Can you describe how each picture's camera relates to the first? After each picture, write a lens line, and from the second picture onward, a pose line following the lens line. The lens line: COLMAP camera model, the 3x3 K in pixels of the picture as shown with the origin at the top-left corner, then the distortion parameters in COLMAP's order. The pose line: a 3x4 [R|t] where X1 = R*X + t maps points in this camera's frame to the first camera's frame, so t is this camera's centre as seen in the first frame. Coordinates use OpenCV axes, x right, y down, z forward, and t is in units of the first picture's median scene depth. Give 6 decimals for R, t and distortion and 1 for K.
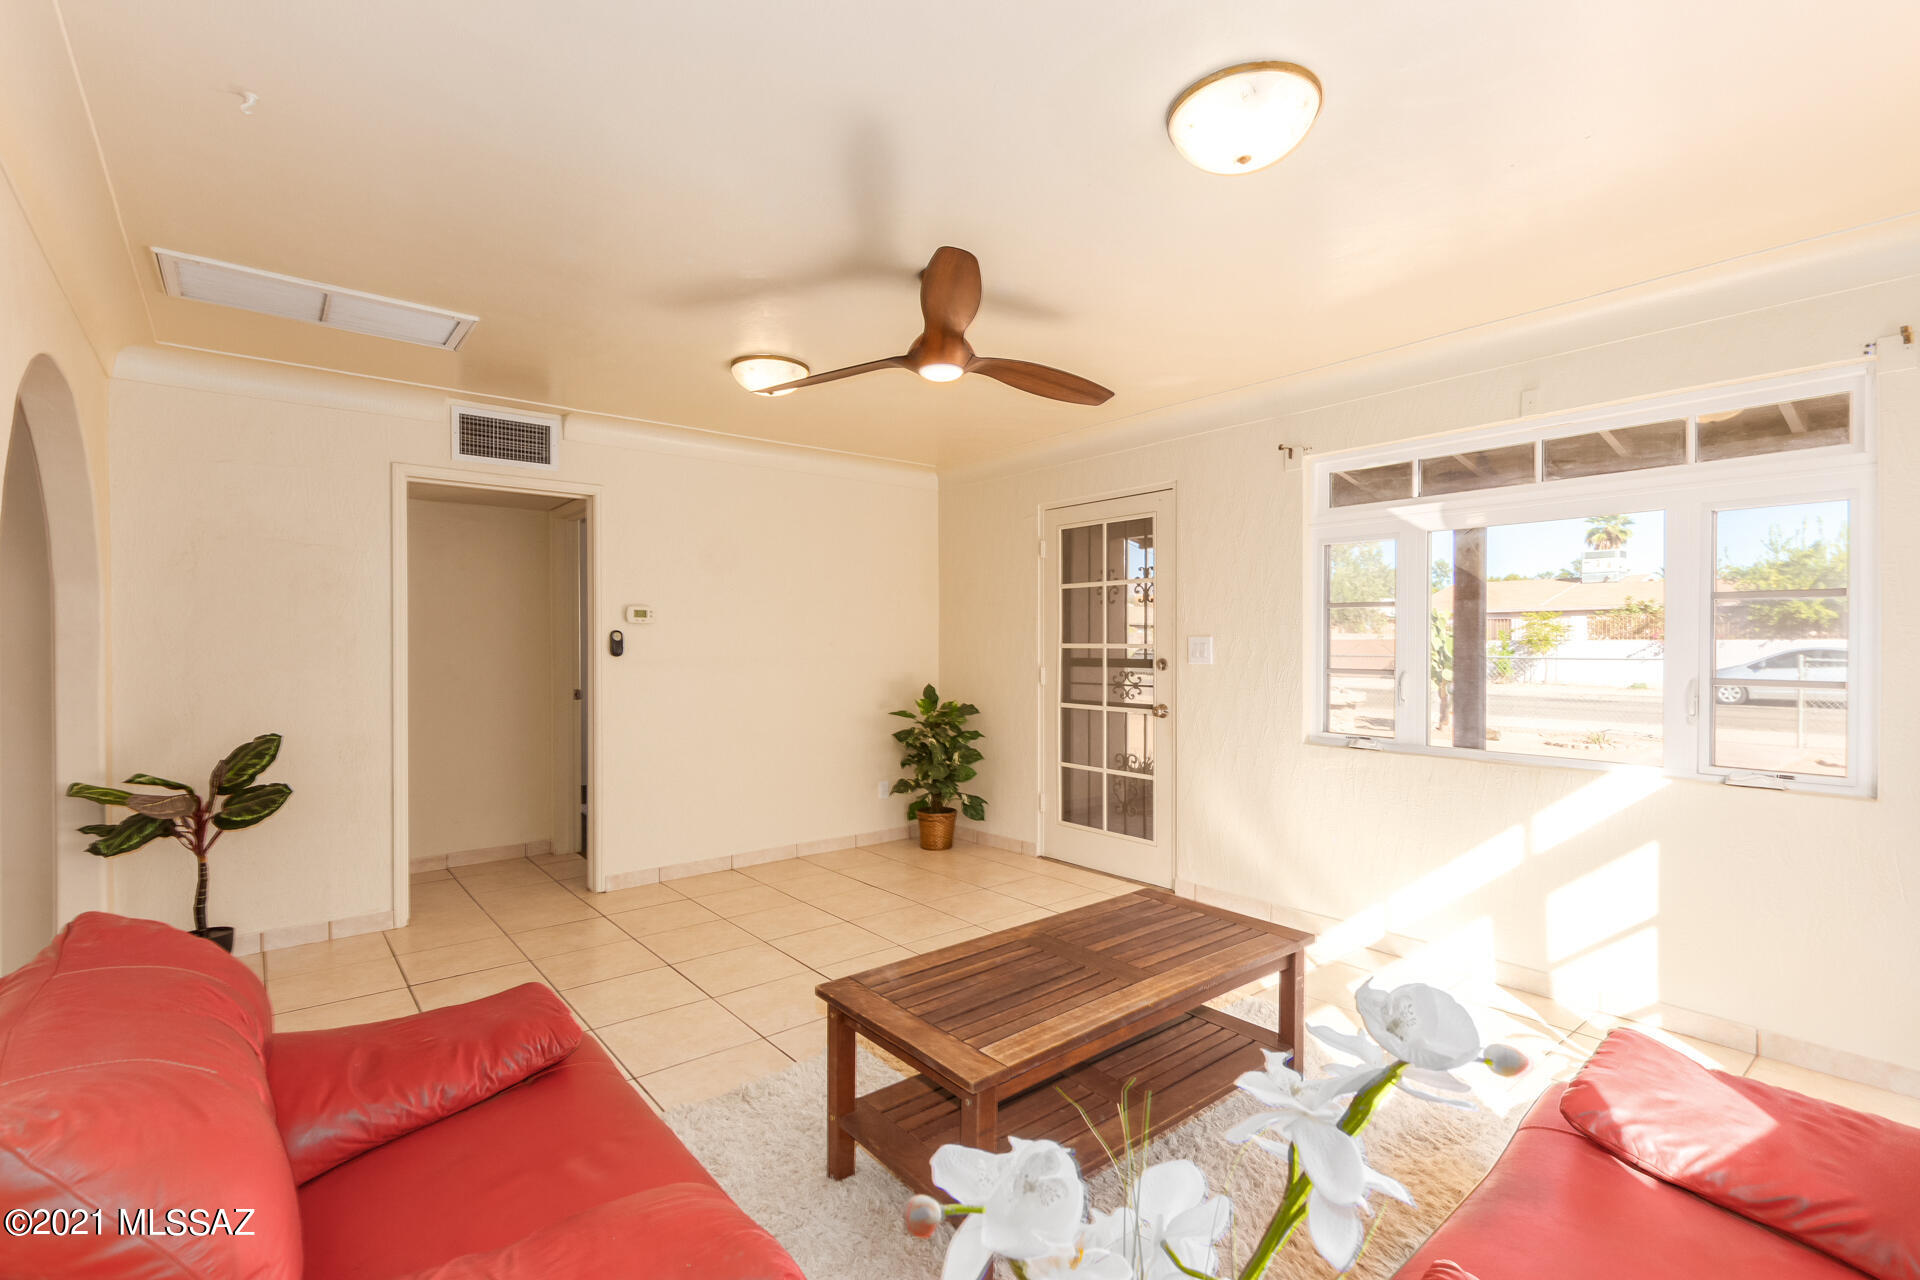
lens RADIAL K [[876.2, 0, 963.0], [0, 876.2, 647.3], [0, 0, 1]] dist [0.010801, -0.004889]
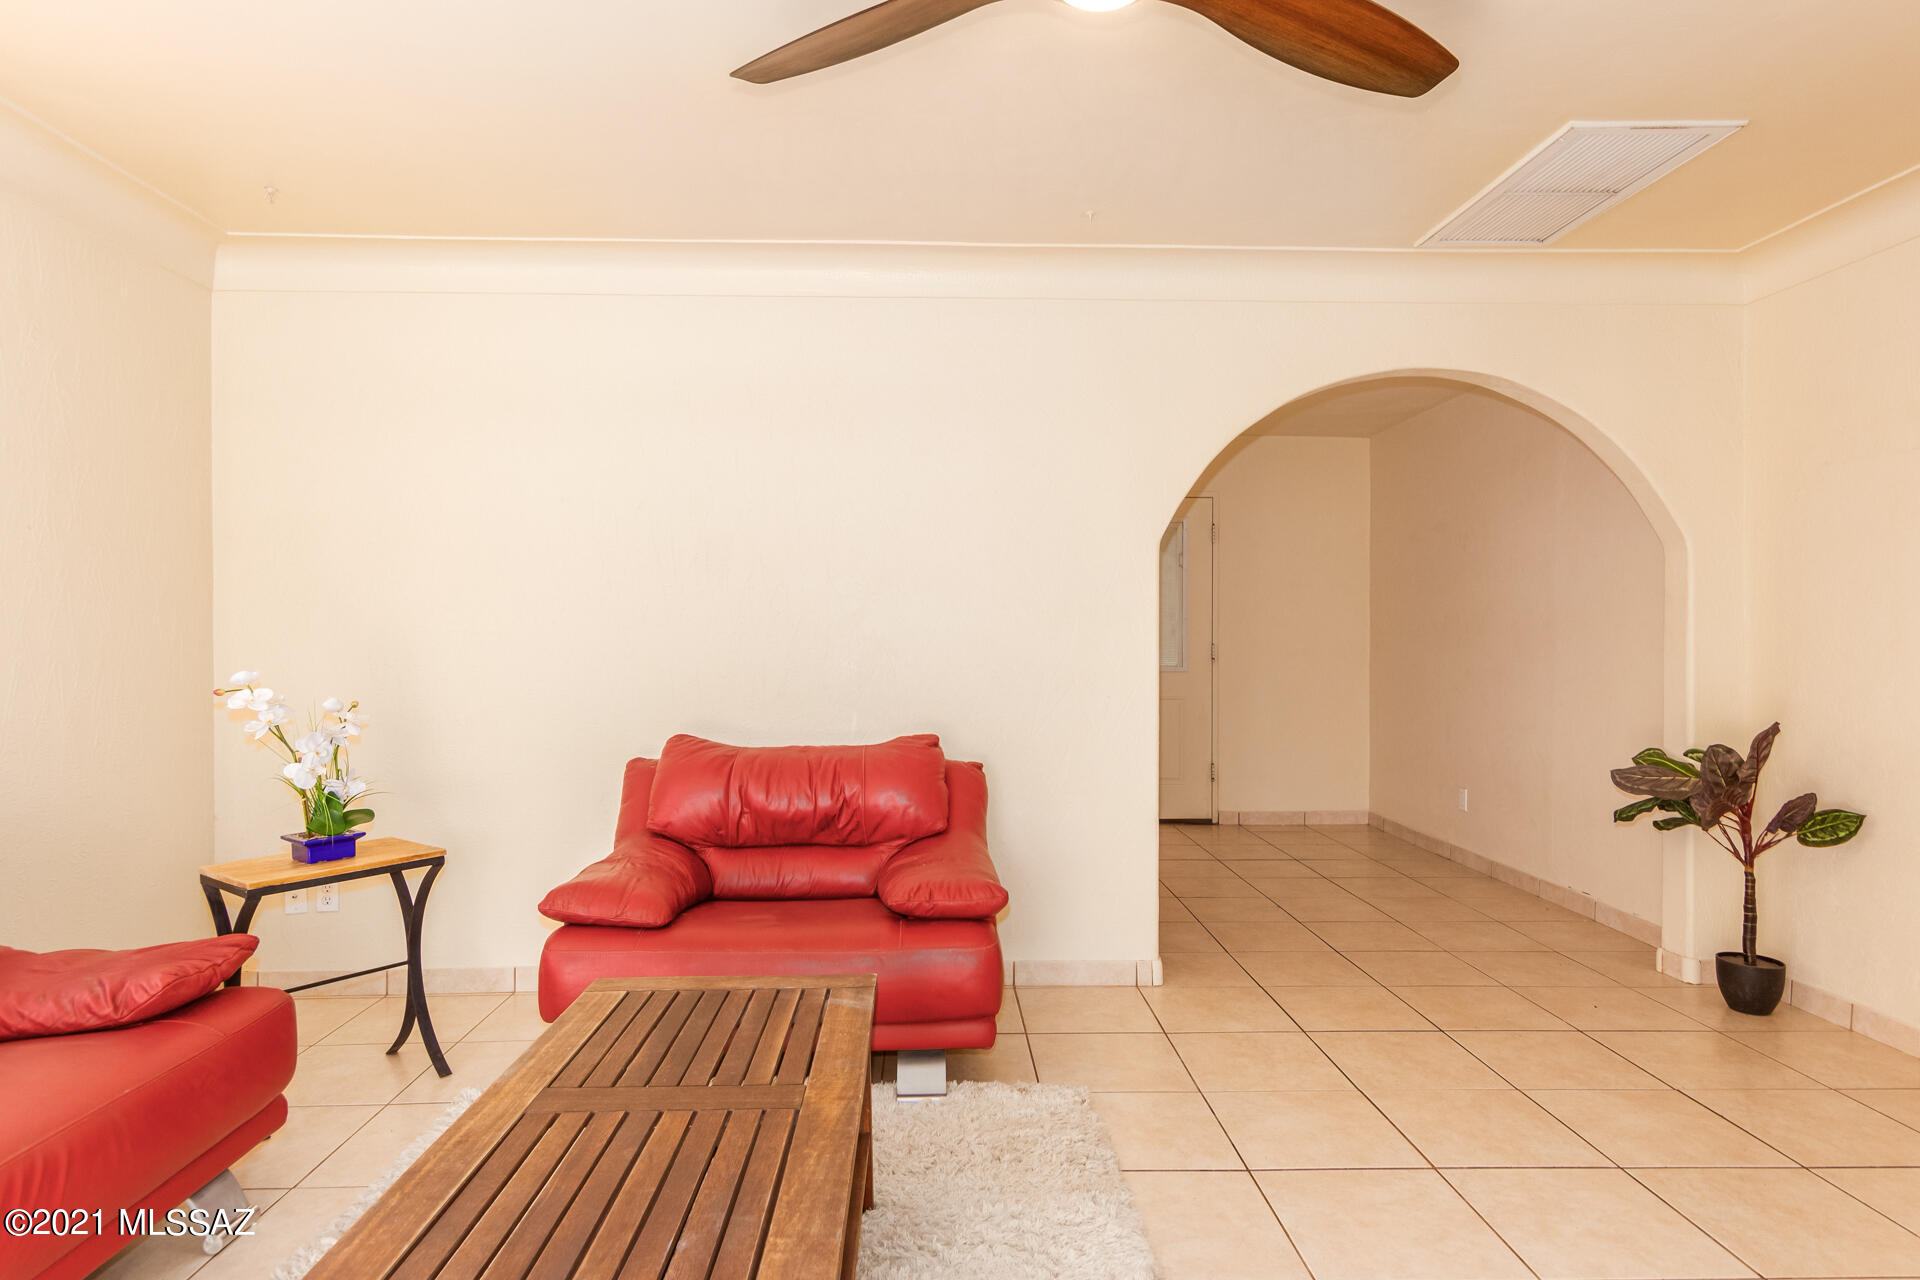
lens RADIAL K [[1084.2, 0, 956.0], [0, 1084.2, 632.1], [0, 0, 1]] dist [0.024126, -0.011676]
pose [[-0.611959, -0.002375, -0.790886, 0.331653], [-0.002809, 0.999996, -0.000829, 0.021399], [0.790884, 0.001714, -0.611963, 0.885799]]
